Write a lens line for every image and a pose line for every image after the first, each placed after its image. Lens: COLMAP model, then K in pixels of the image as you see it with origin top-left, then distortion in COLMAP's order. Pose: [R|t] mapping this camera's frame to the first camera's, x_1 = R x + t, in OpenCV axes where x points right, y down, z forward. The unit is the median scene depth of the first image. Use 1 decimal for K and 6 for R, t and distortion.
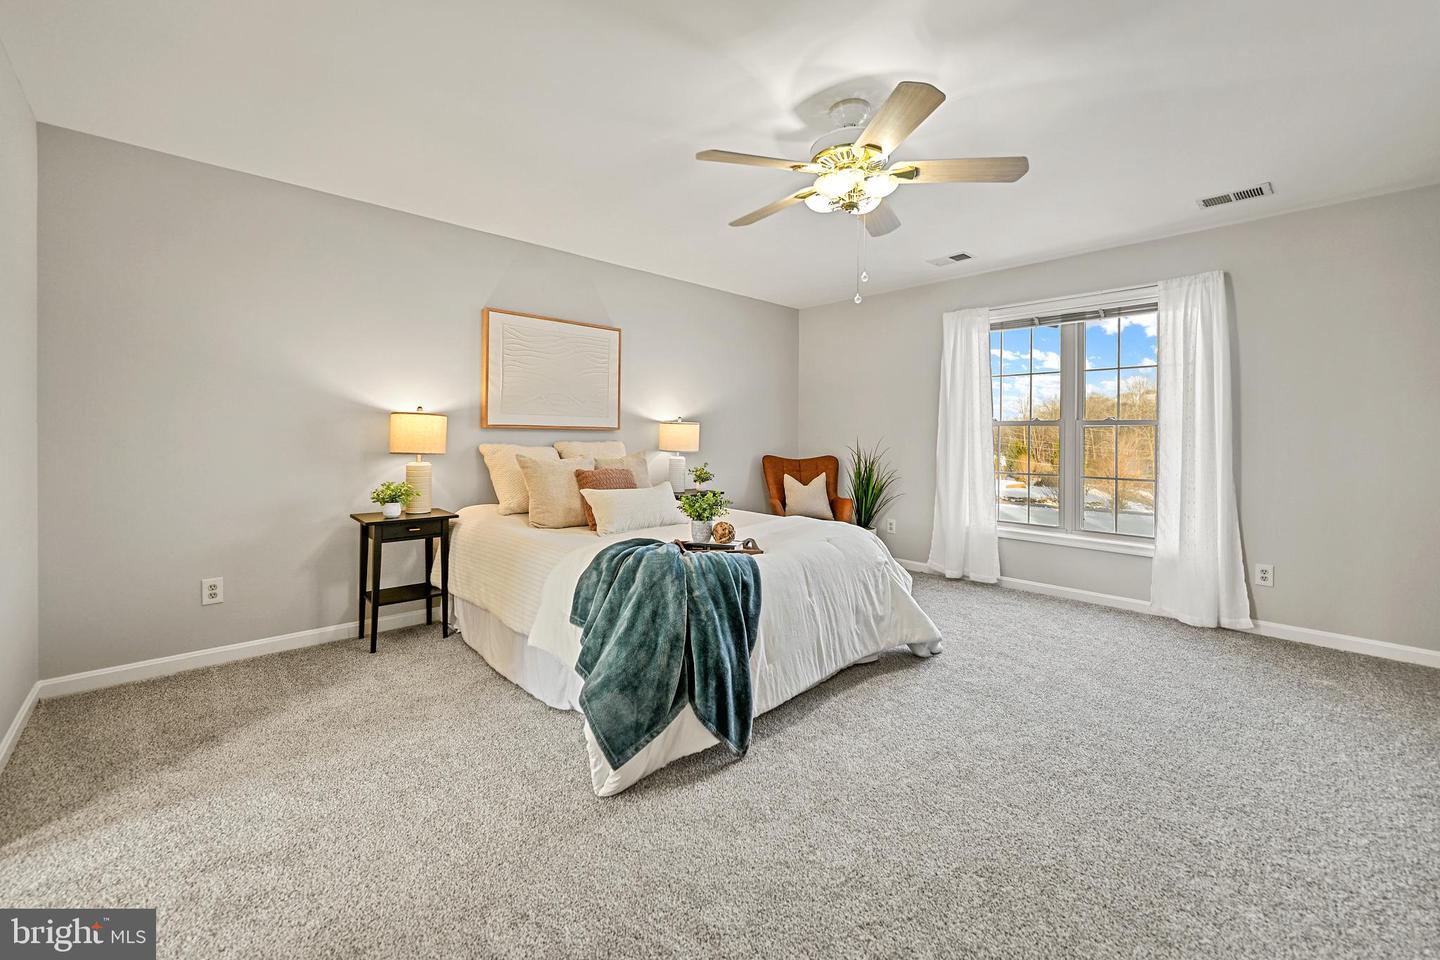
lens RADIAL K [[586.8, 0, 737.9], [0, 586.8, 436.1], [0, 0, 1]] dist [-0.000202, -0.000044]
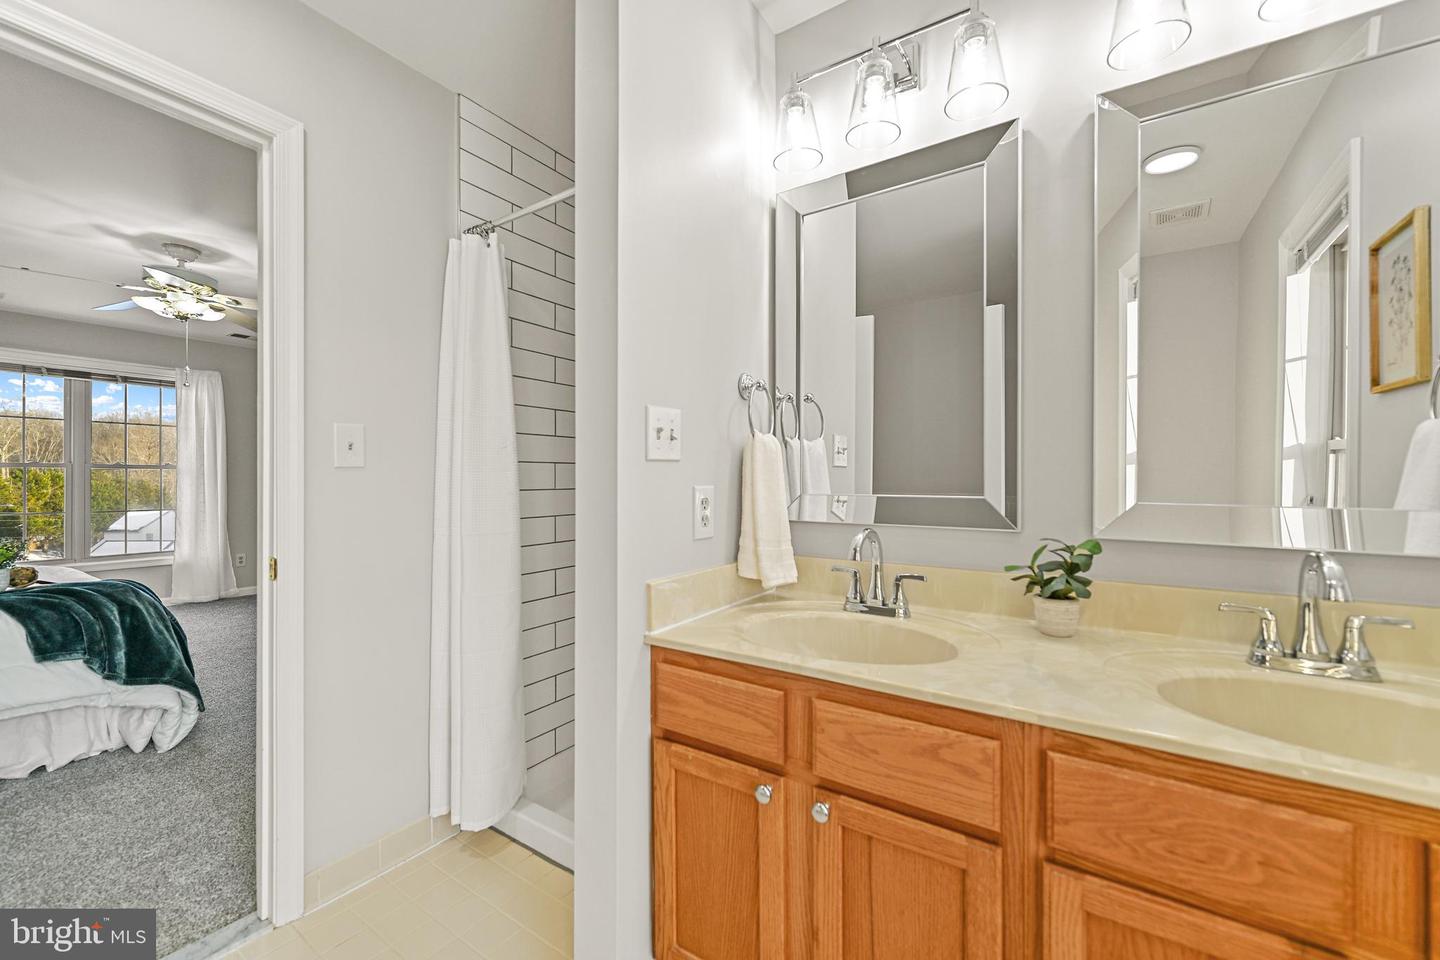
lens RADIAL K [[569.2, 0, 715.7], [0, 569.2, 473.5], [0, 0, 1]] dist [-0.000143, -0.000302]
pose [[-0.214214, -0.001813, 0.976785, -0.950644], [0.004408, 0.999986, 0.002823, -0.008342], [-0.976777, 0.004910, -0.214203, 0.026242]]
